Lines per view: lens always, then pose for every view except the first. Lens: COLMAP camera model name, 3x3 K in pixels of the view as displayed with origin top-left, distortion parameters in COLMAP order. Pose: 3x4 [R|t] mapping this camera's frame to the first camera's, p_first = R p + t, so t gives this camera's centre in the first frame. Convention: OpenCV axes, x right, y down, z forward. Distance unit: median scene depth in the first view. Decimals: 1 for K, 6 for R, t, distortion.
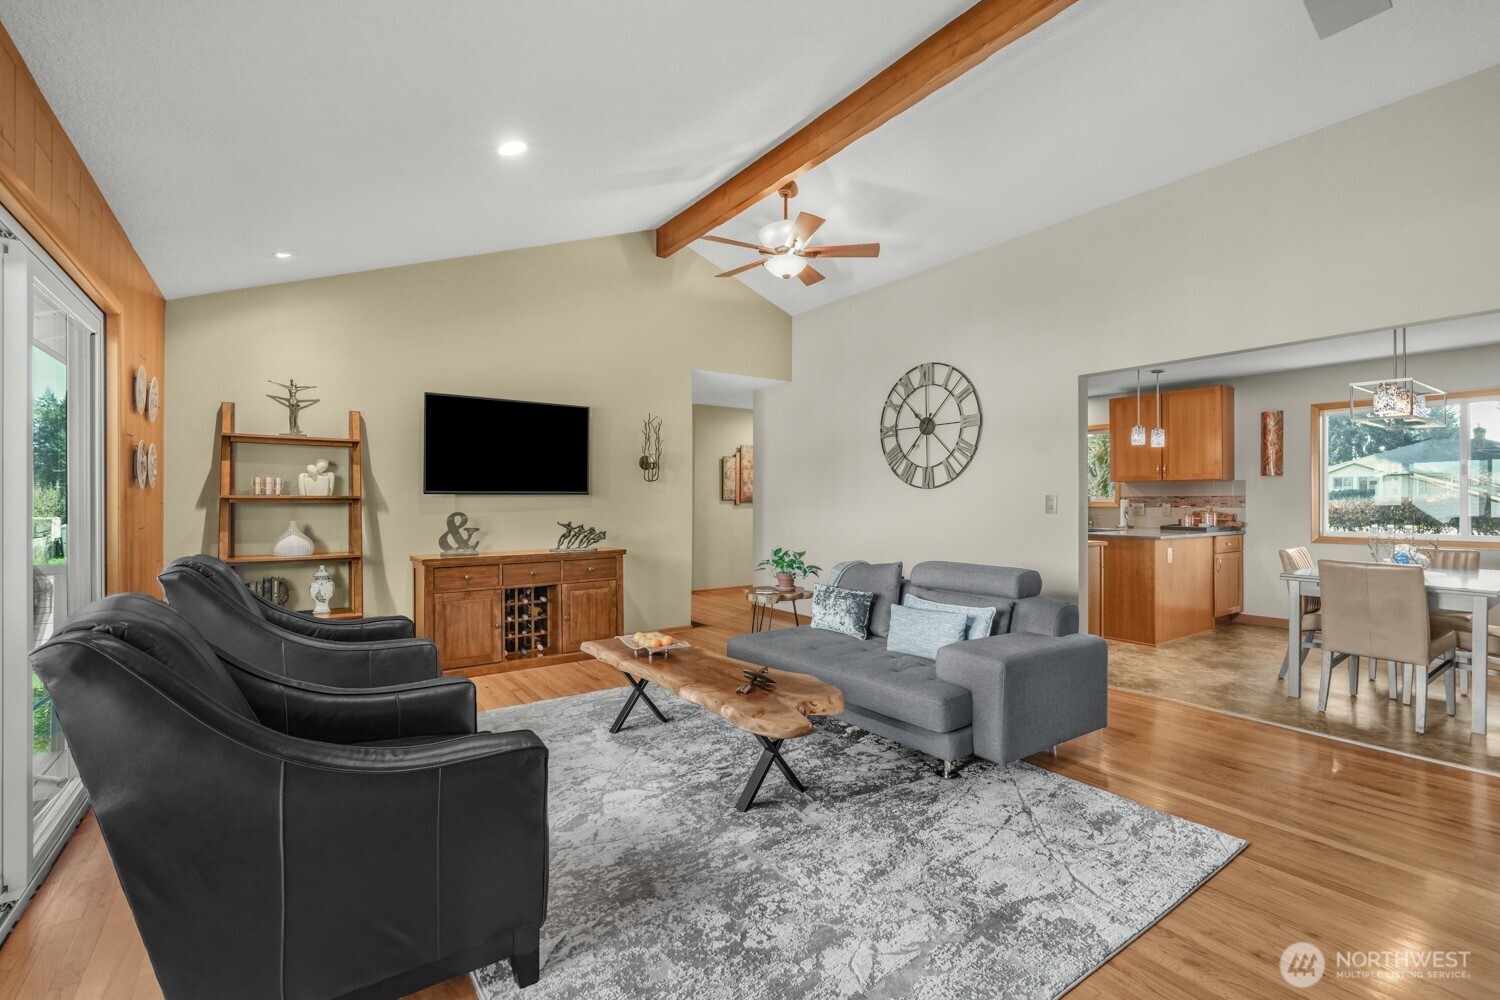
lens RADIAL K [[665.6, 0, 750.1], [0, 665.6, 502.0], [0, 0, 1]] dist [-0.001856, 0.001290]
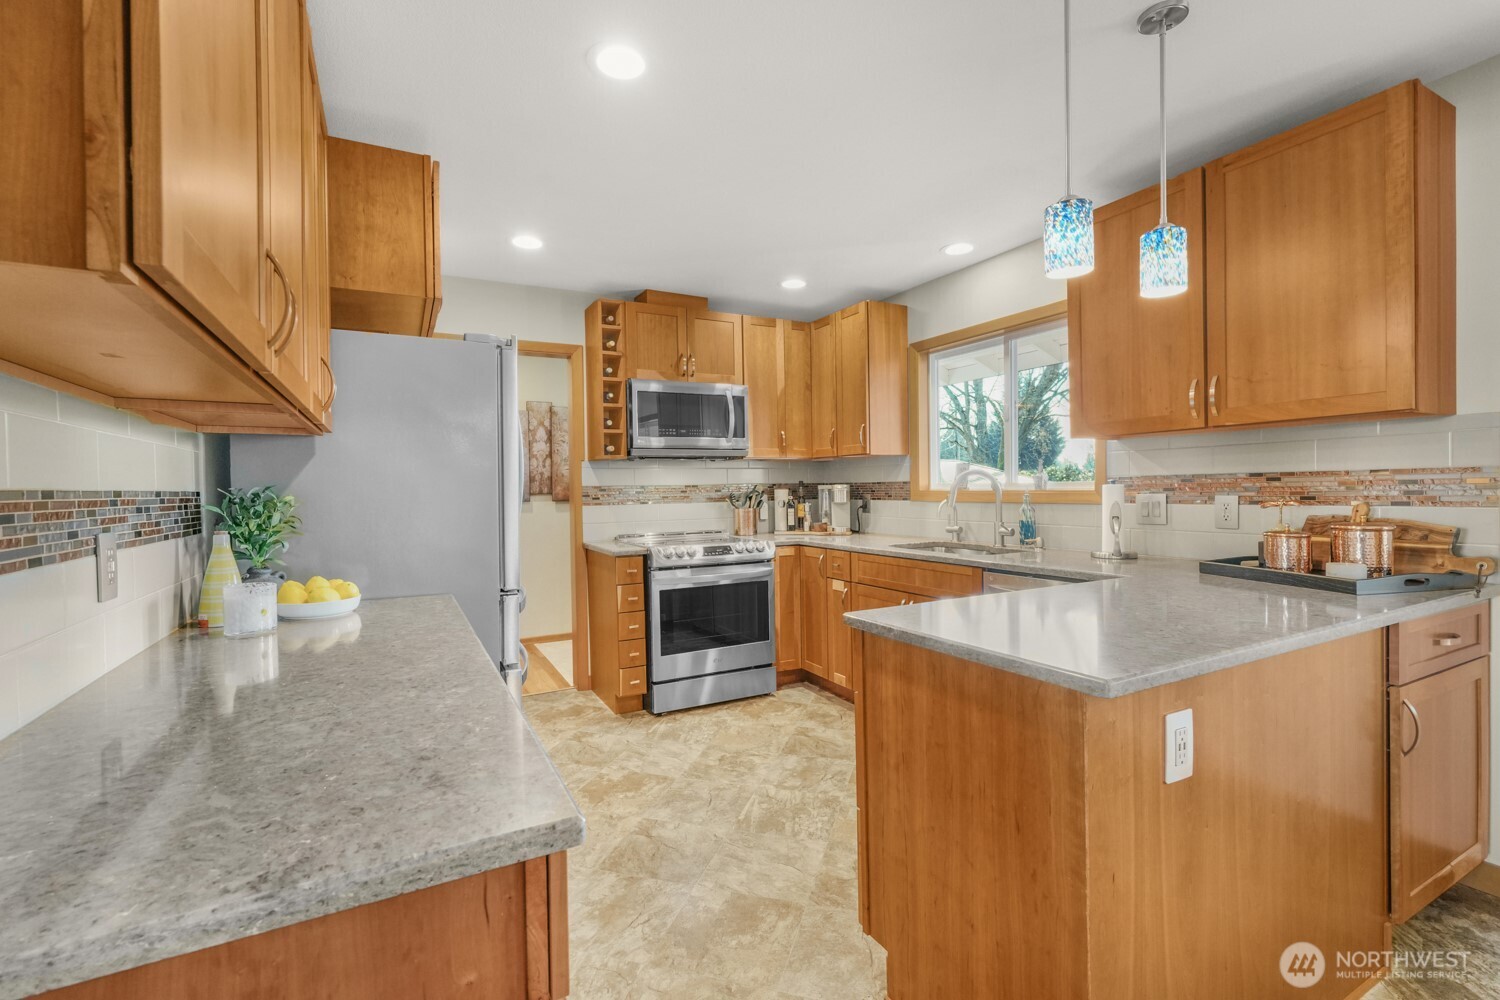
lens RADIAL K [[665.6, 0, 751.5], [0, 665.6, 500.3], [0, 0, 1]] dist [-0.001856, 0.001290]
pose [[0.992977, -0.014016, -0.117471, 0.473699], [0.015988, 0.999746, 0.015858, -0.004601], [0.117219, -0.017625, 0.992950, 0.702977]]
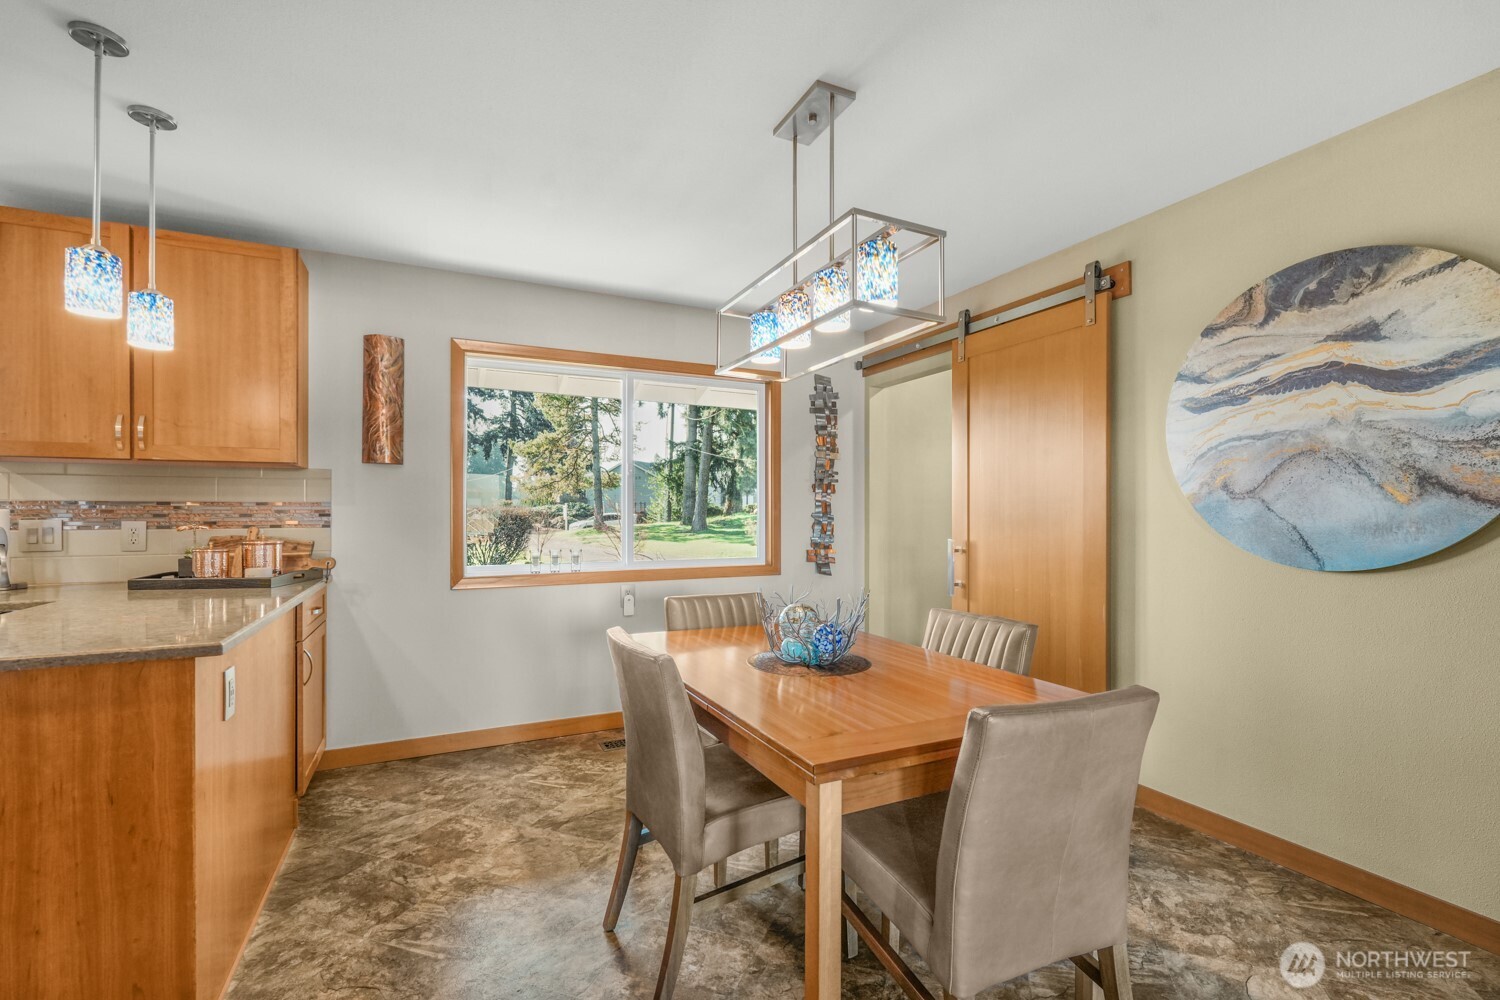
lens RADIAL K [[665.6, 0, 755.8], [0, 665.6, 511.7], [0, 0, 1]] dist [-0.001856, 0.001290]
pose [[0.161887, 0.004191, 0.986800, 0.337200], [0.000491, 0.999991, -0.004327, -0.000696], [-0.986809, 0.001185, 0.161883, 0.651631]]
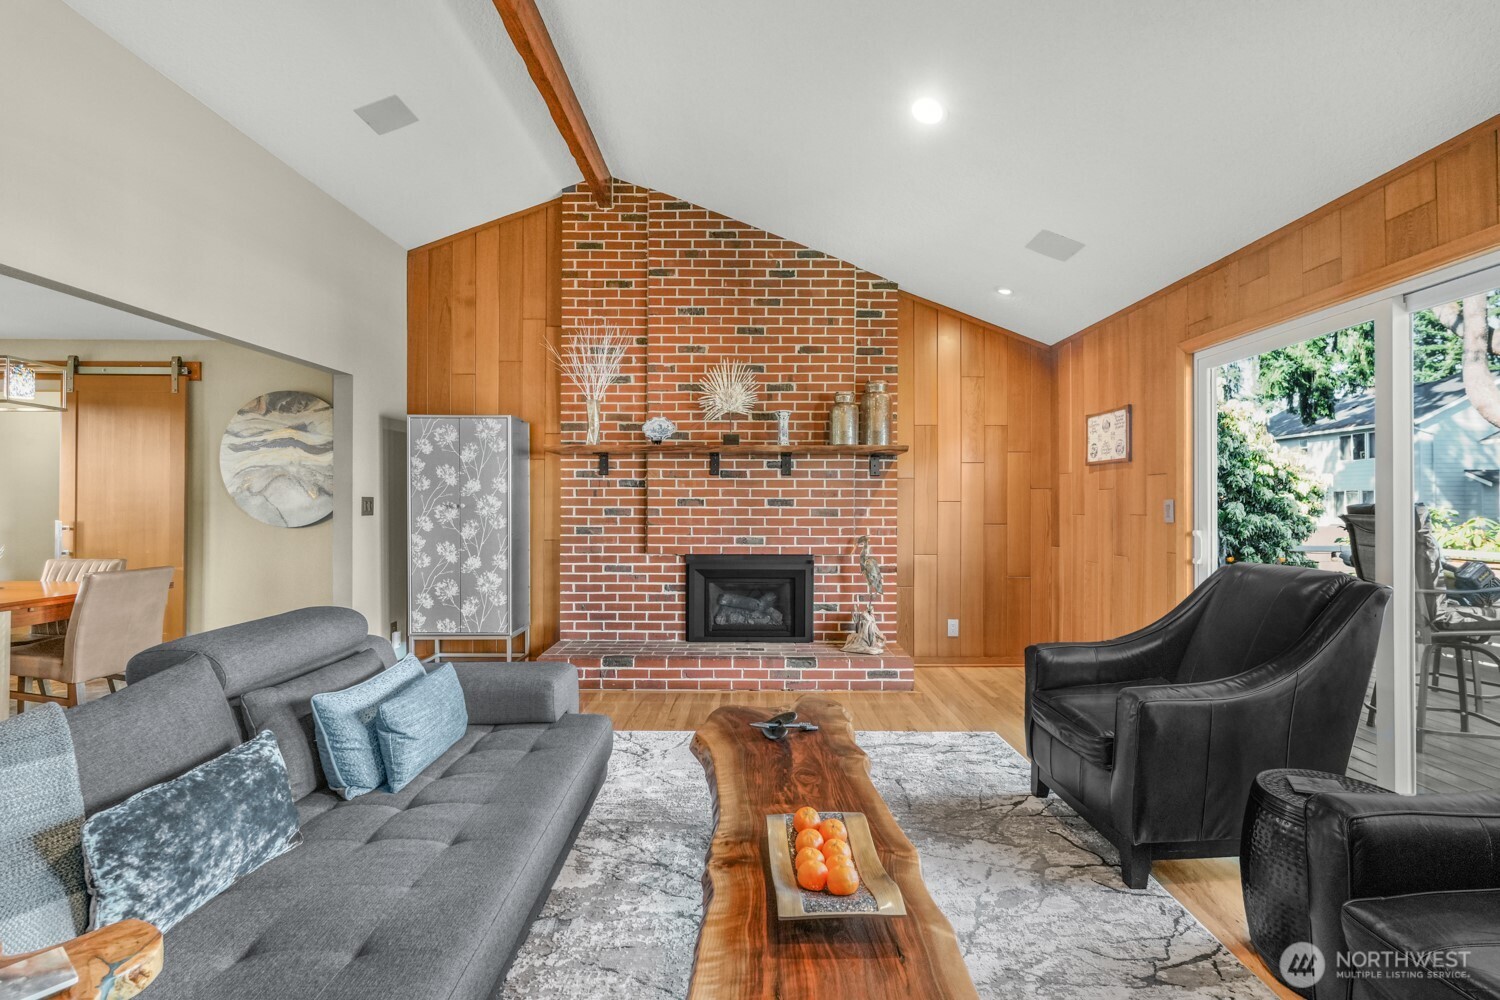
lens RADIAL K [[665.6, 0, 755.5], [0, 665.6, 500.8], [0, 0, 1]] dist [-0.001856, 0.001290]
pose [[-0.814523, -0.000028, 0.580132, -0.190647], [-0.002020, 0.999994, -0.002788, -0.002024], [-0.580128, -0.003443, -0.814518, 0.740469]]
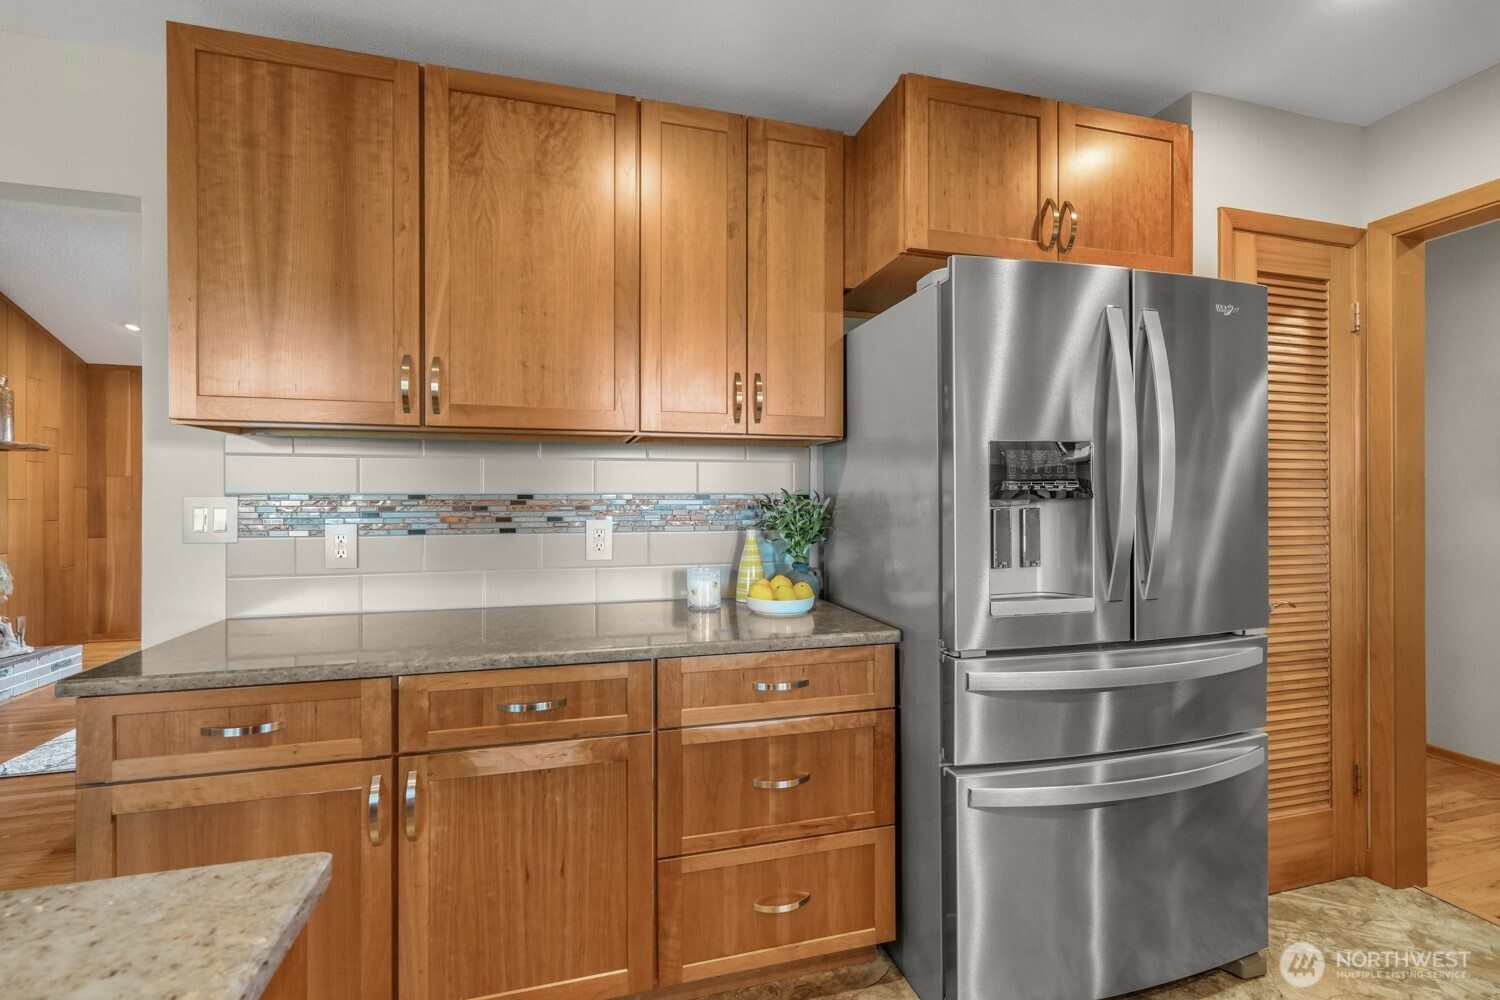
lens RADIAL K [[665.6, 0, 759.6], [0, 665.6, 502.5], [0, 0, 1]] dist [-0.001856, 0.001290]
pose [[-0.328710, 0.000022, -0.944431, 0.548516], [-0.004031, 0.999991, 0.001426, -0.004787], [0.944422, 0.004275, -0.328707, 1.061145]]
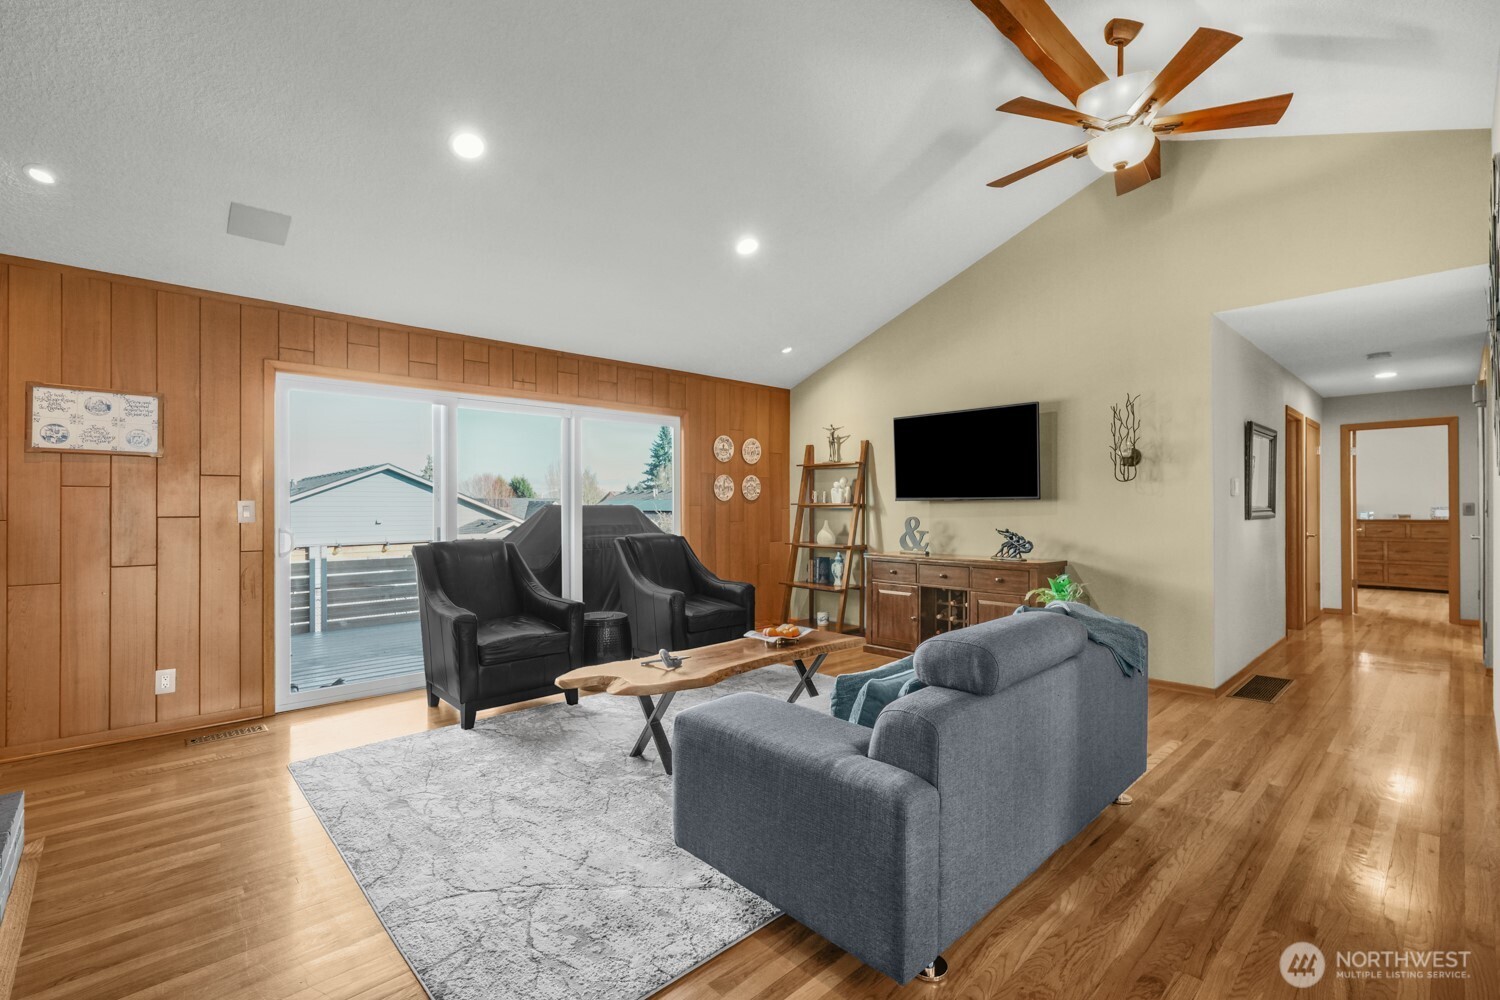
lens RADIAL K [[665.6, 0, 747.9], [0, 665.6, 501.0], [0, 0, 1]] dist [-0.001856, 0.001290]
pose [[0.130115, -0.009076, -0.991457, 0.520065], [-0.001913, 0.999954, -0.009405, -0.000530], [0.991497, 0.003120, 0.130091, 0.435916]]
